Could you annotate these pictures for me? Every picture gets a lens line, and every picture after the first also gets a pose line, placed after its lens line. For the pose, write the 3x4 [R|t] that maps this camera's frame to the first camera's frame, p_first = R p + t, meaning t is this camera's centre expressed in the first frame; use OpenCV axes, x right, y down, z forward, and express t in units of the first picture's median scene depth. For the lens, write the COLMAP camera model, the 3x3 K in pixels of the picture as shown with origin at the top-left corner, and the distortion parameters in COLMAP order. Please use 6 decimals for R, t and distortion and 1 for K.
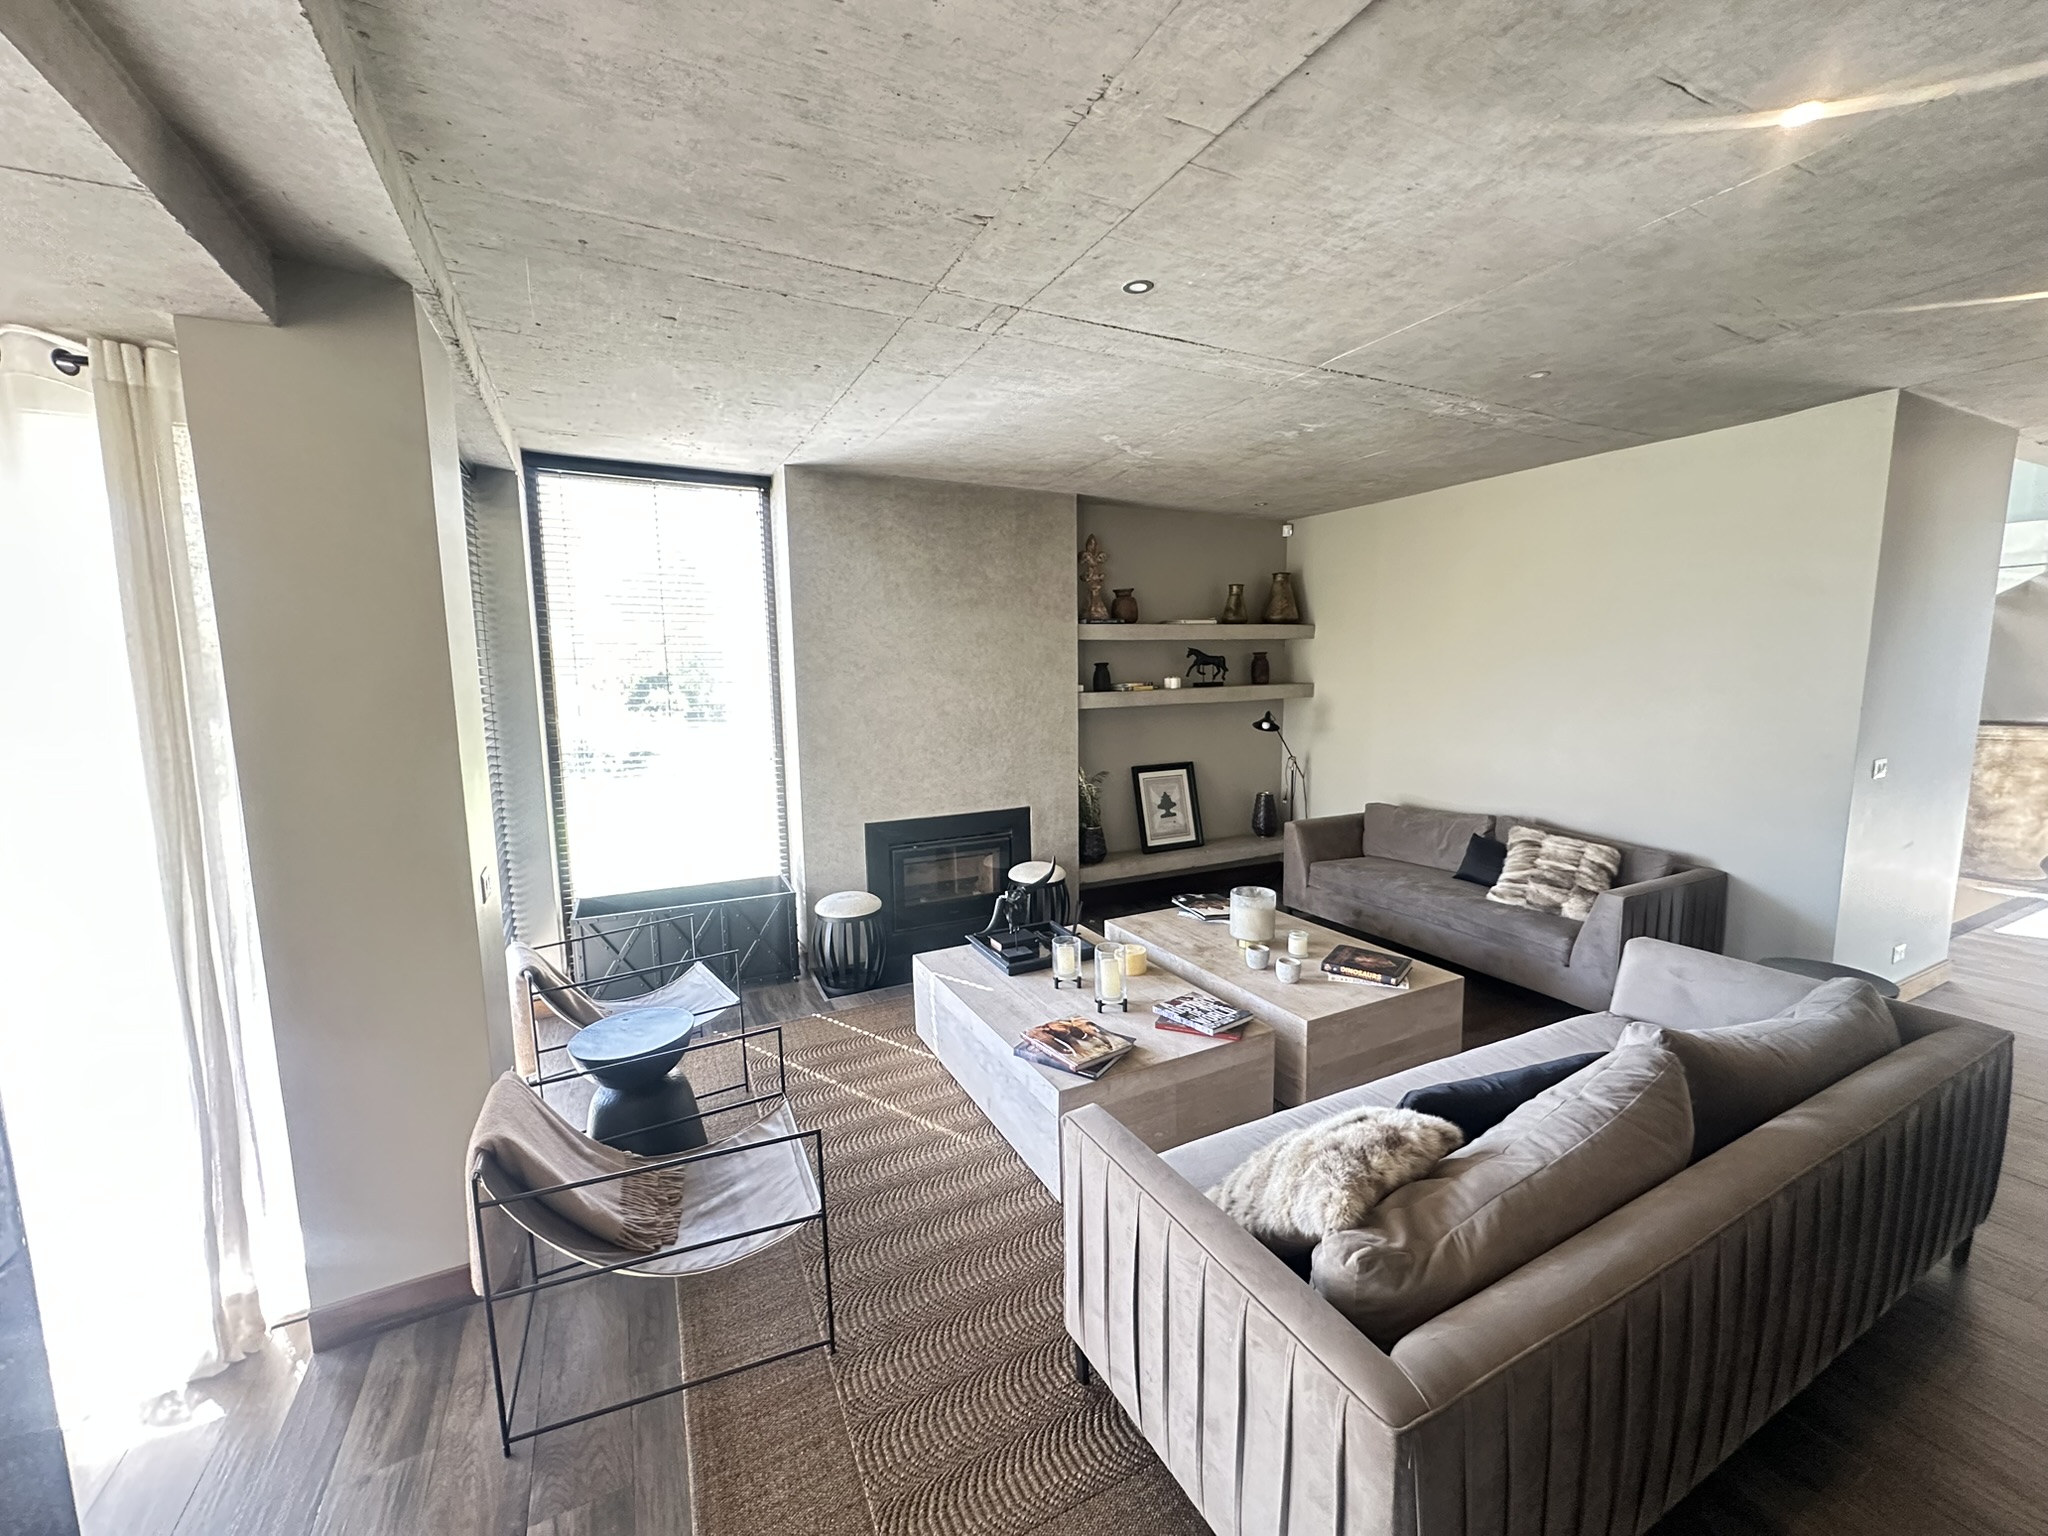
lens RADIAL K [[814.9, 0, 1031.3], [0, 814.9, 766.0], [0, 0, 1]] dist [-0.002161, 0.000628]
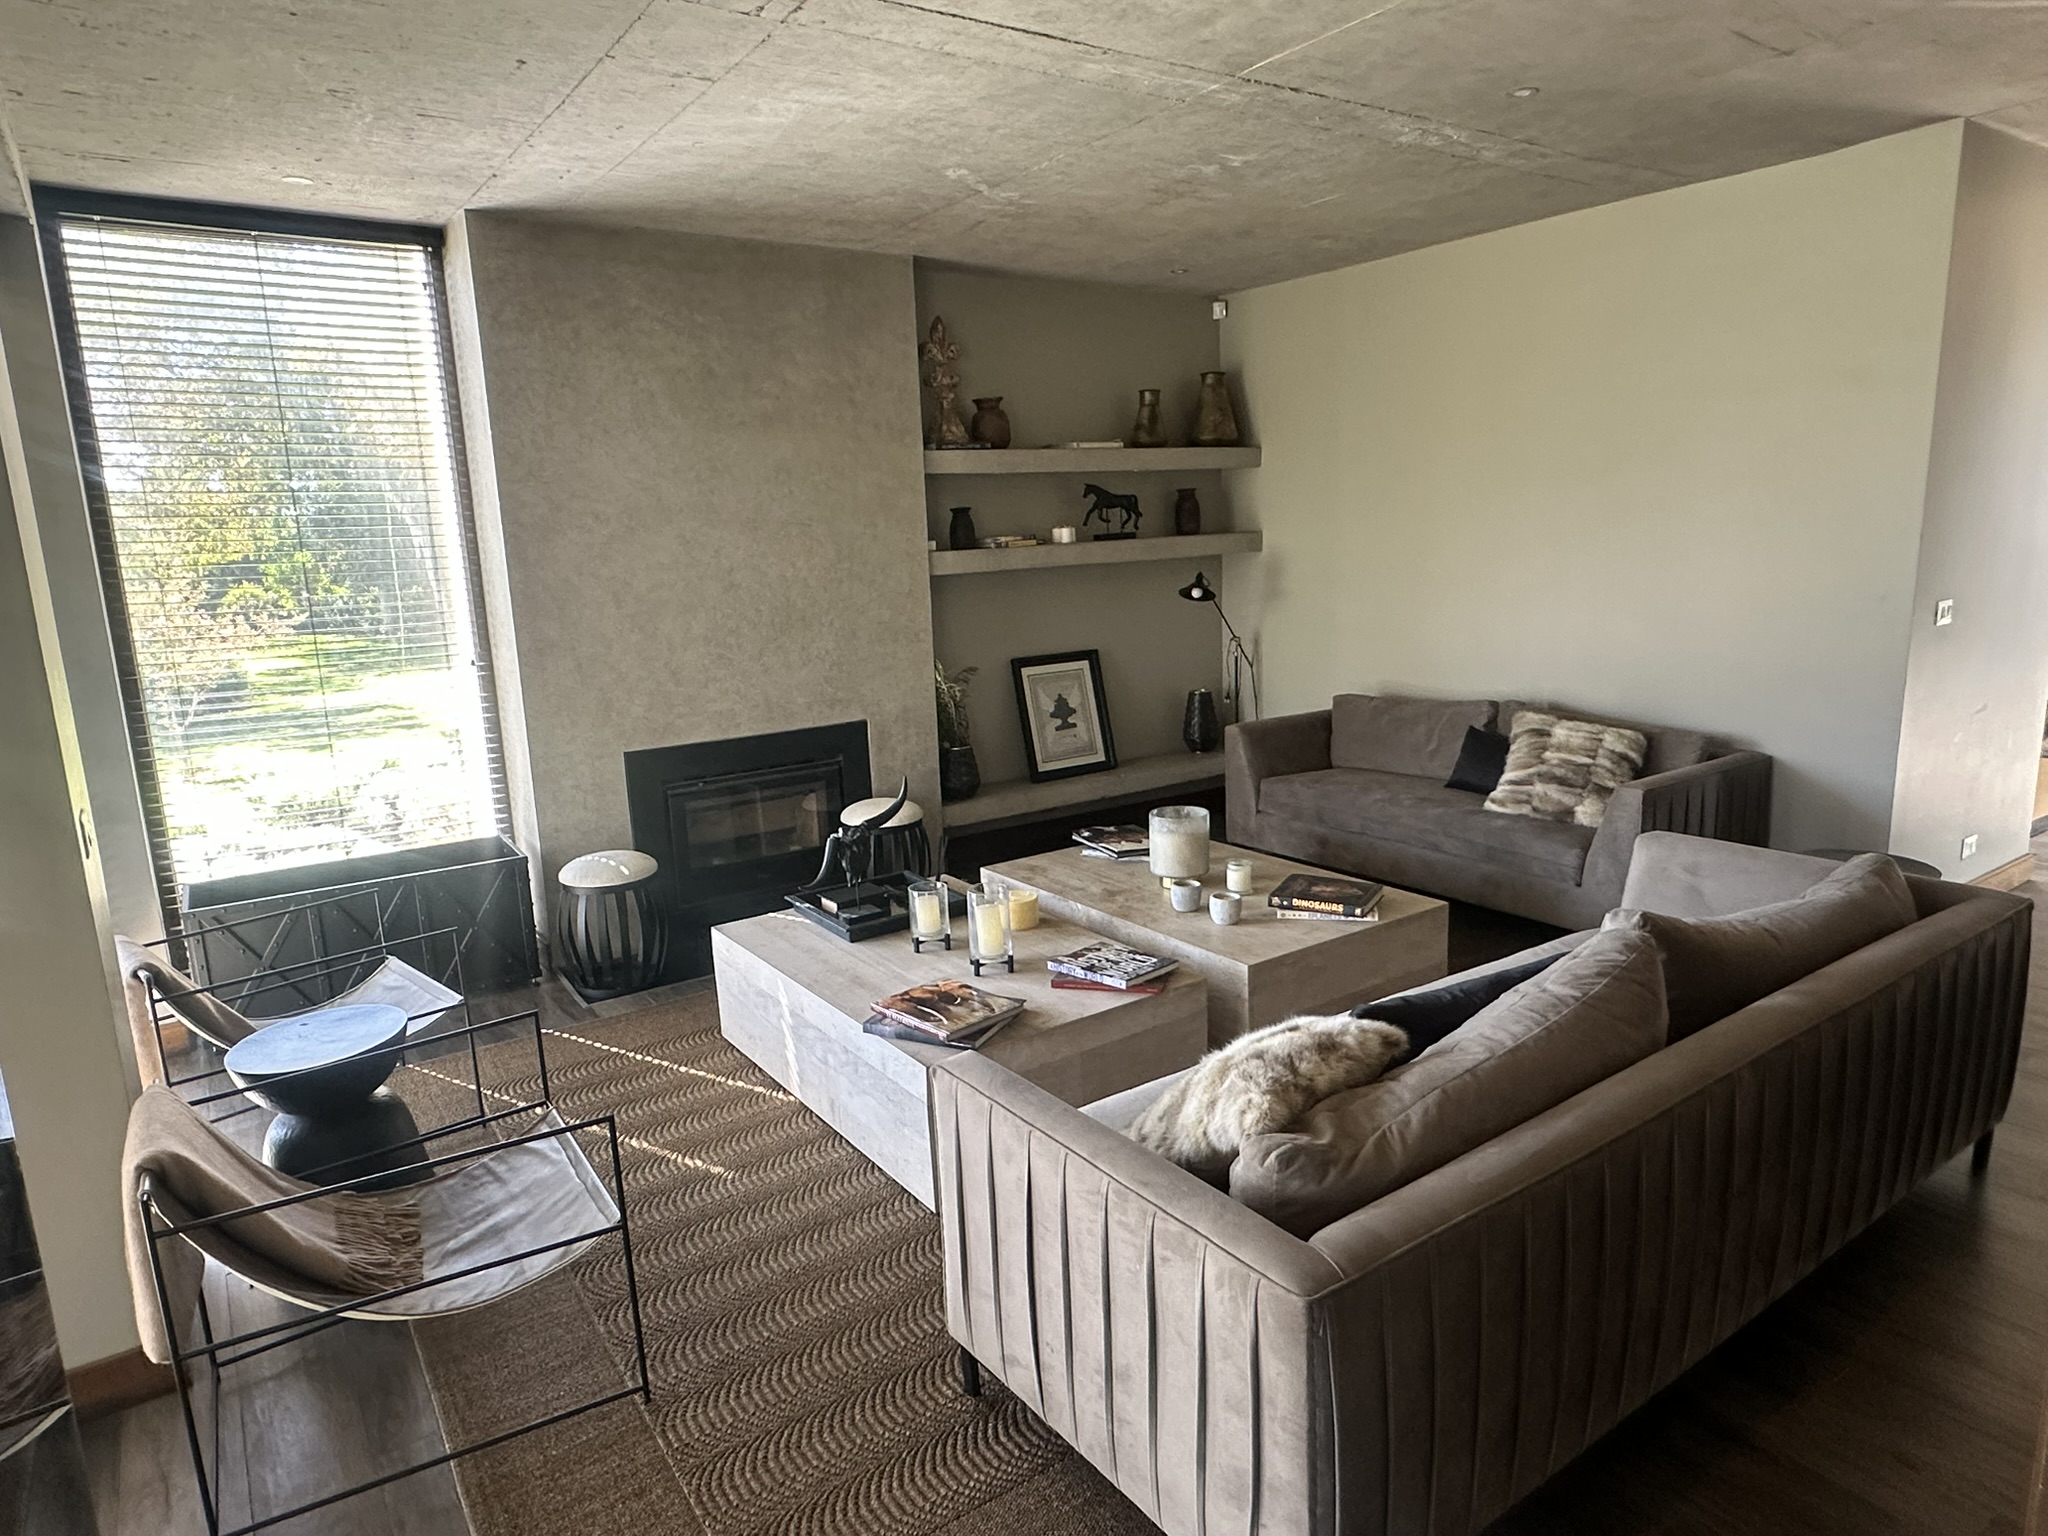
lens RADIAL K [[1238.2, 0, 1018.9], [0, 1238.2, 771.2], [0, 0, 1]] dist [-0.002428, 0.001064]
pose [[0.991366, -0.049566, 0.121396, -0.005663], [0.040656, 0.996369, 0.074801, 0.037268], [-0.124663, -0.069219, 0.989782, -0.110767]]
